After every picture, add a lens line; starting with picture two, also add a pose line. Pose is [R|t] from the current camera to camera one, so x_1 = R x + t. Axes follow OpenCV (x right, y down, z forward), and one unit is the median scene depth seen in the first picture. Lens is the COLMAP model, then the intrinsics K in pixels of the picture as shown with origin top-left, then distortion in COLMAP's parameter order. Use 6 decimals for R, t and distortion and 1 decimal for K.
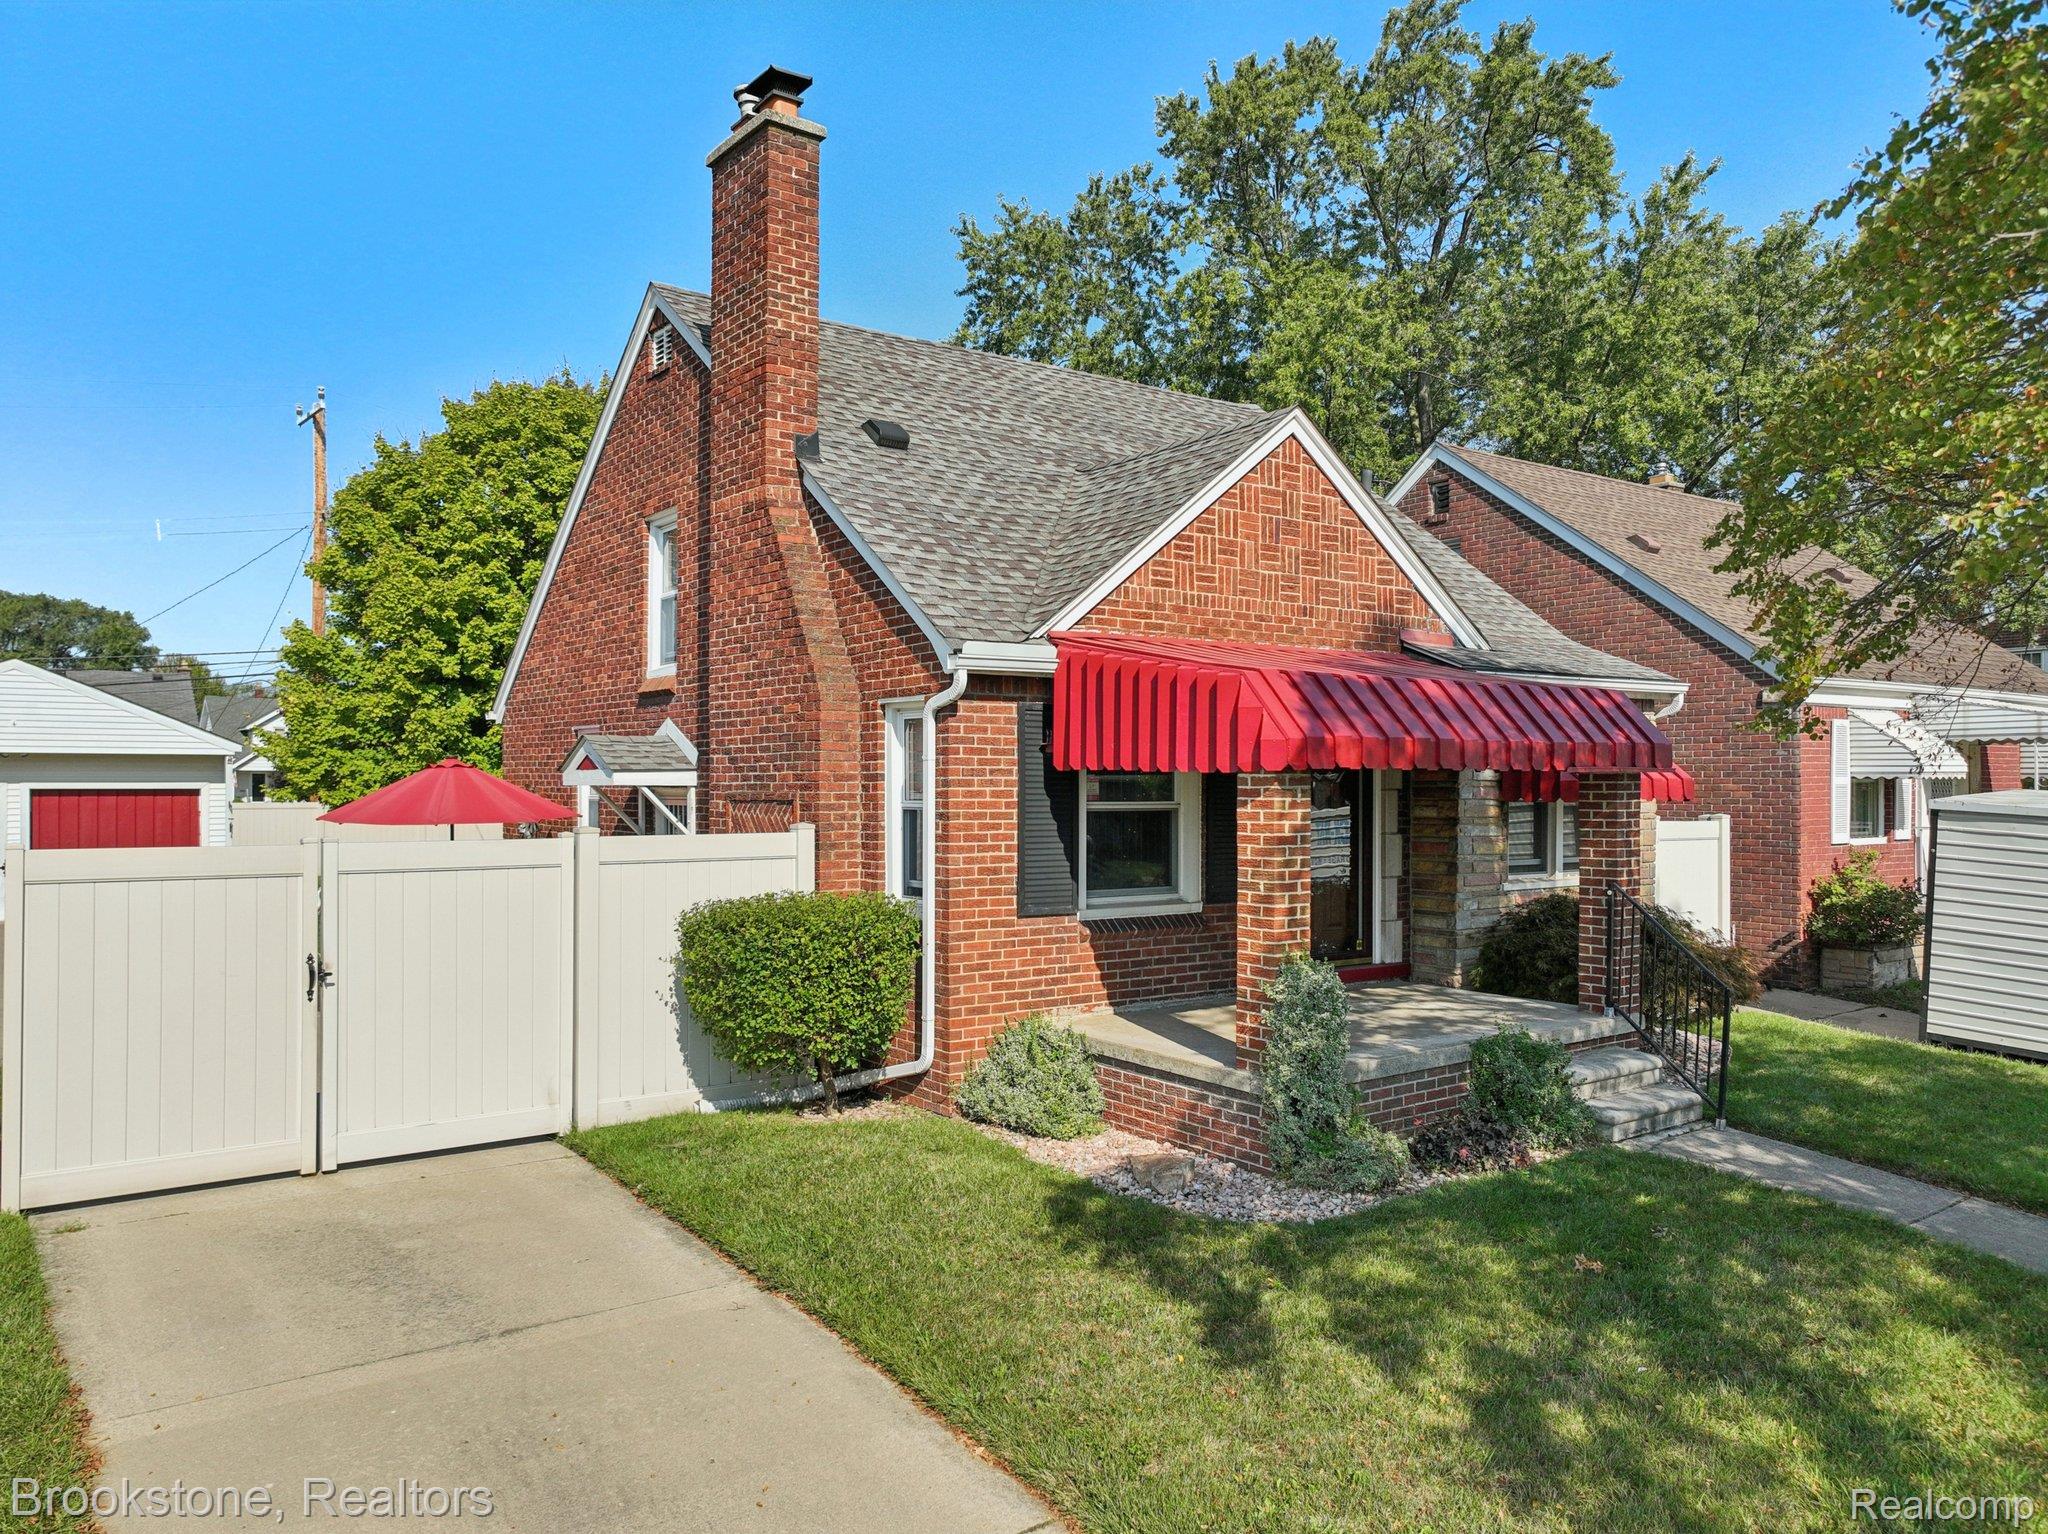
lens RADIAL K [[1443.7, 0, 1024.3], [0, 1443.7, 766.7], [0, 0, 1]] dist [0.005586, 0.001551]
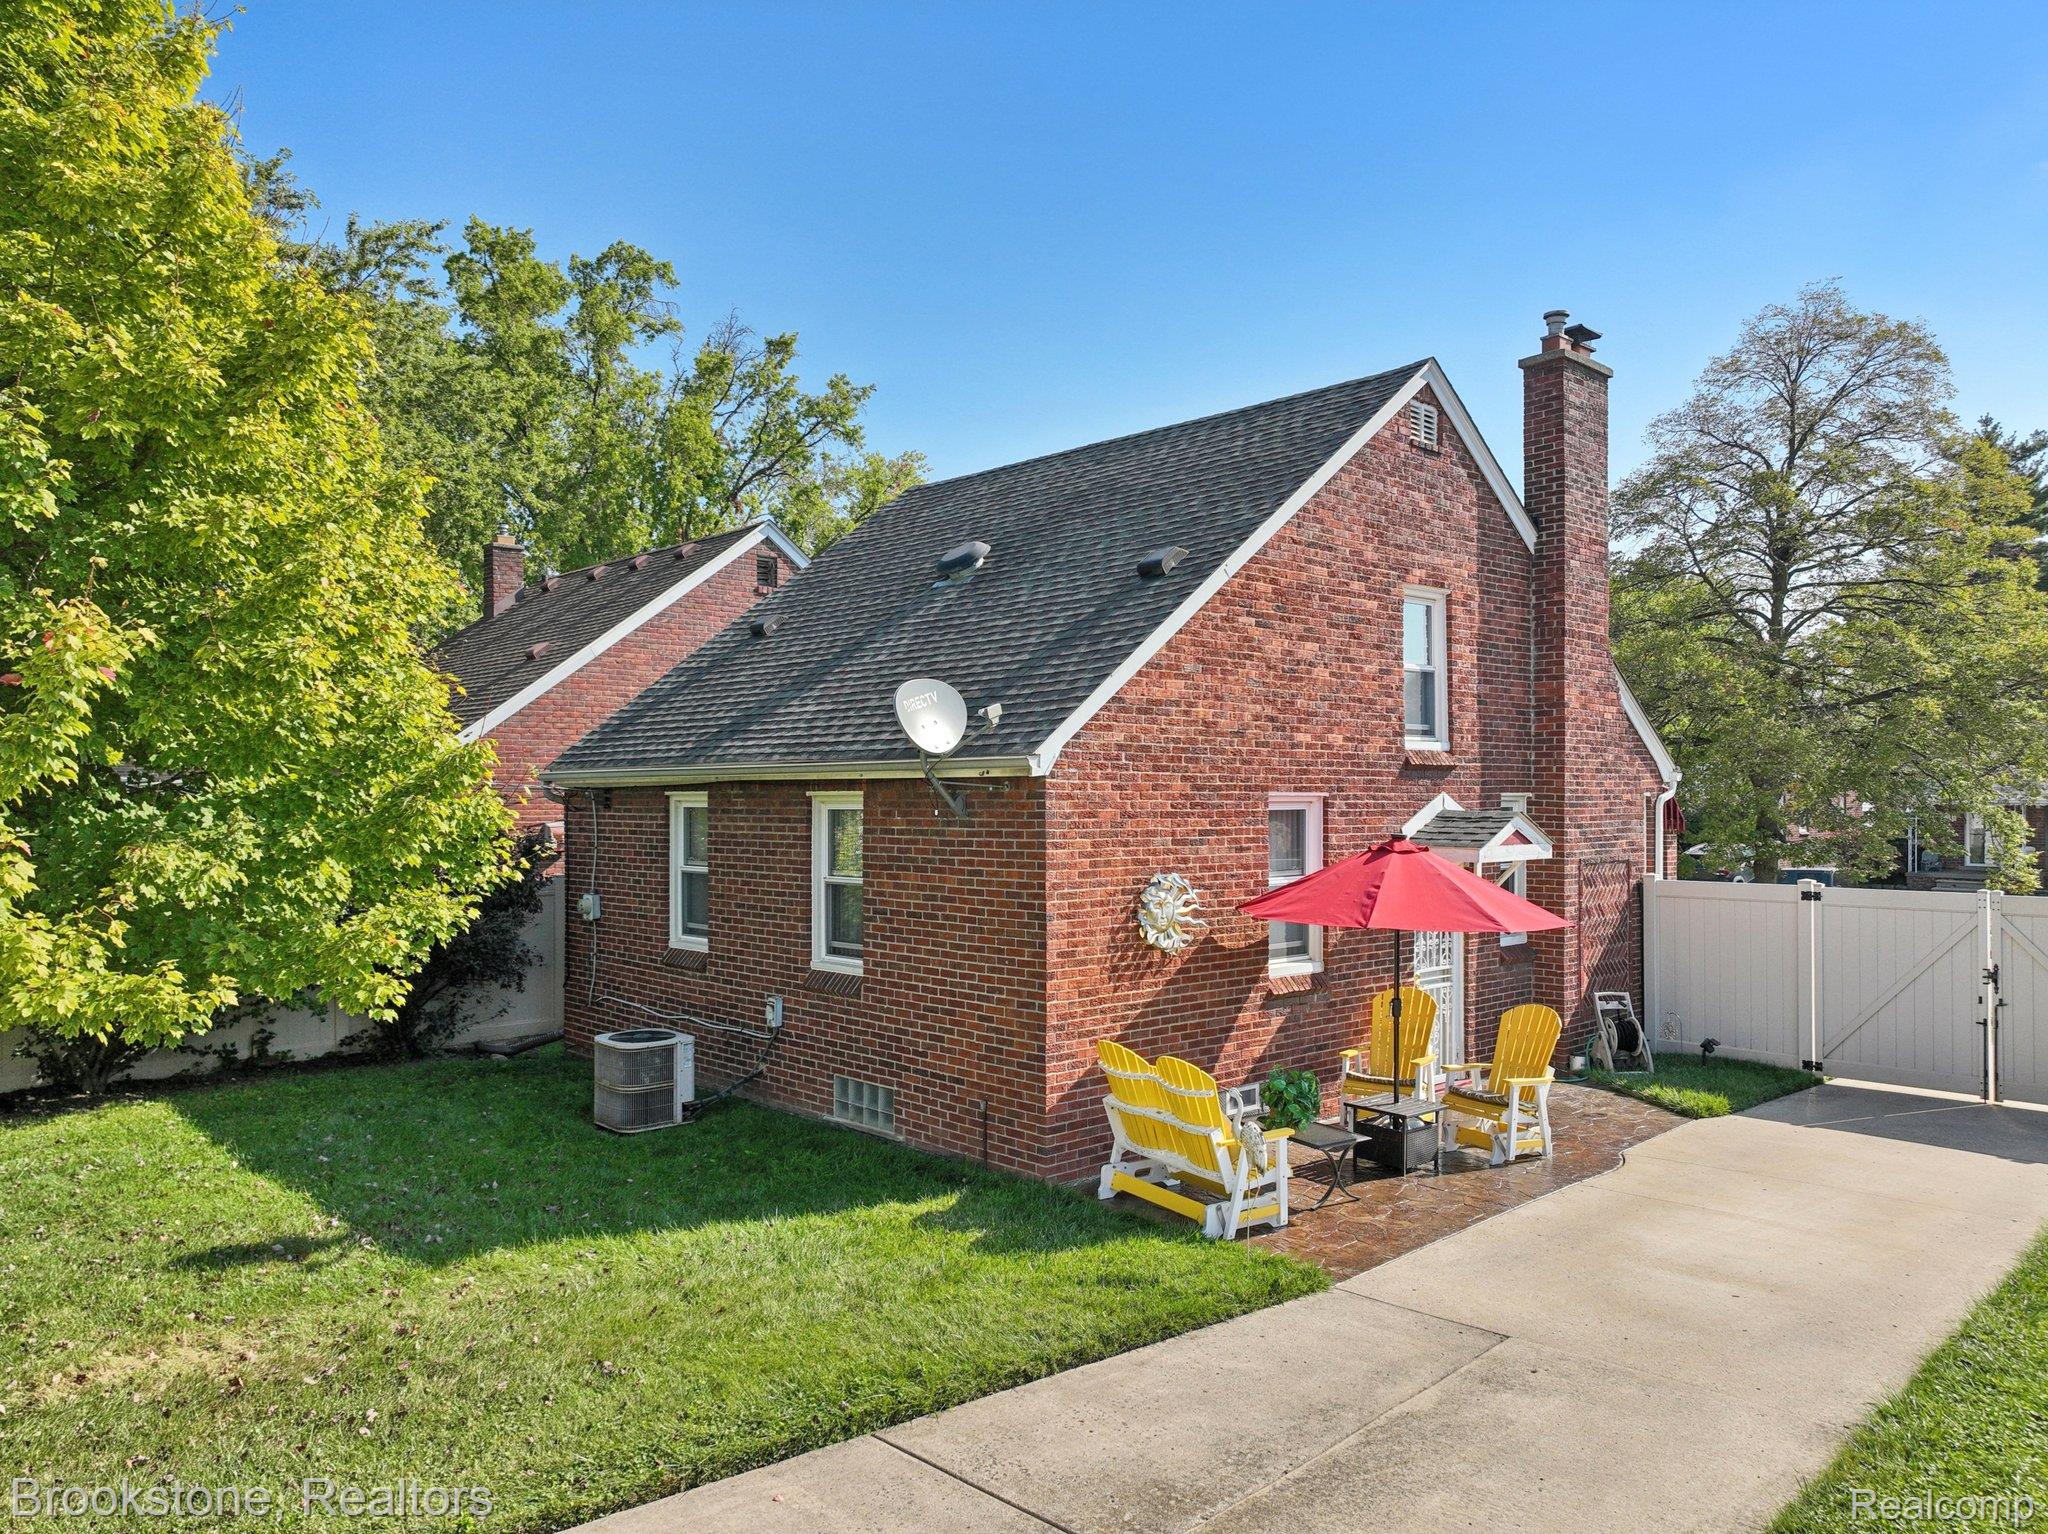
lens RADIAL K [[1443.7, 0, 1024.6], [0, 1443.7, 779.5], [0, 0, 1]] dist [0.005586, 0.001551]
pose [[-0.105242, 0.011320, 0.994382, -1.244610], [-0.008612, 0.999887, -0.012294, -0.027803], [-0.994409, -0.009857, -0.105133, 1.409917]]
